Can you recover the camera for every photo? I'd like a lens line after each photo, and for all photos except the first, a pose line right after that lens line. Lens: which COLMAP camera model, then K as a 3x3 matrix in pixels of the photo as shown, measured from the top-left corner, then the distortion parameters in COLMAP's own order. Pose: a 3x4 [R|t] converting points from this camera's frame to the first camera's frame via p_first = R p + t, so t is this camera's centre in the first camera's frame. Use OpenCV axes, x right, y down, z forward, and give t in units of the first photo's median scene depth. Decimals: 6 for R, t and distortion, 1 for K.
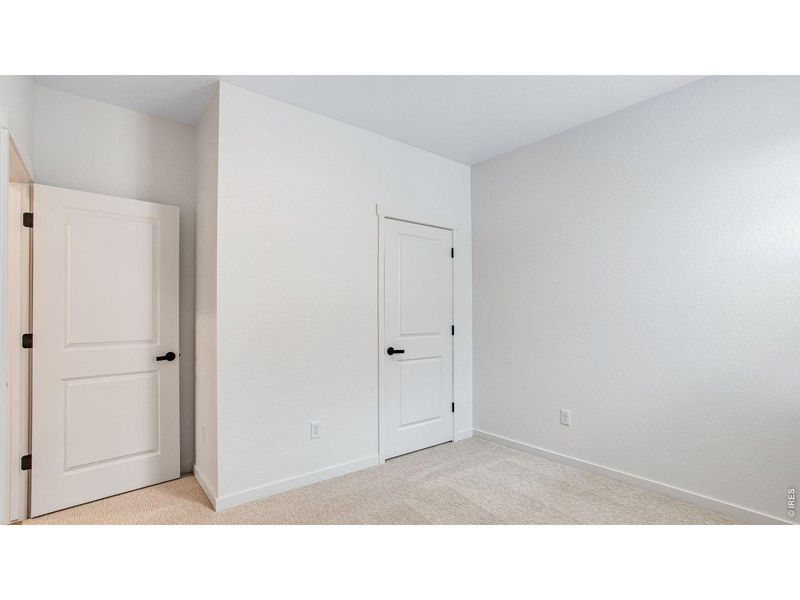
lens RADIAL K [[392.0, 0, 403.5], [0, 392.0, 297.7], [0, 0, 1]] dist [-0.002286, -0.000561]
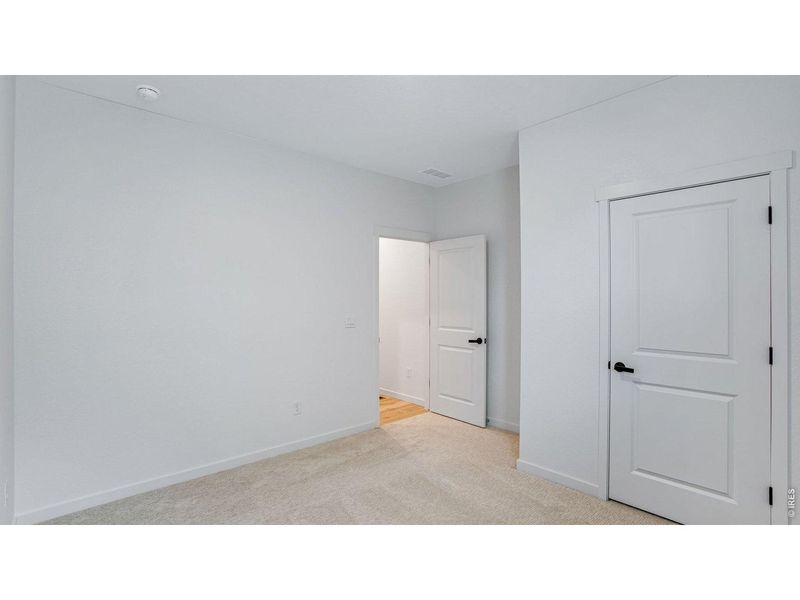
lens RADIAL K [[392.0, 0, 403.5], [0, 392.0, 297.7], [0, 0, 1]] dist [-0.002286, -0.000561]
pose [[0.072863, -0.014553, -0.997236, 0.725015], [0.012817, 0.999825, -0.013654, 0.002494], [0.997260, -0.011787, 0.073037, 0.509198]]
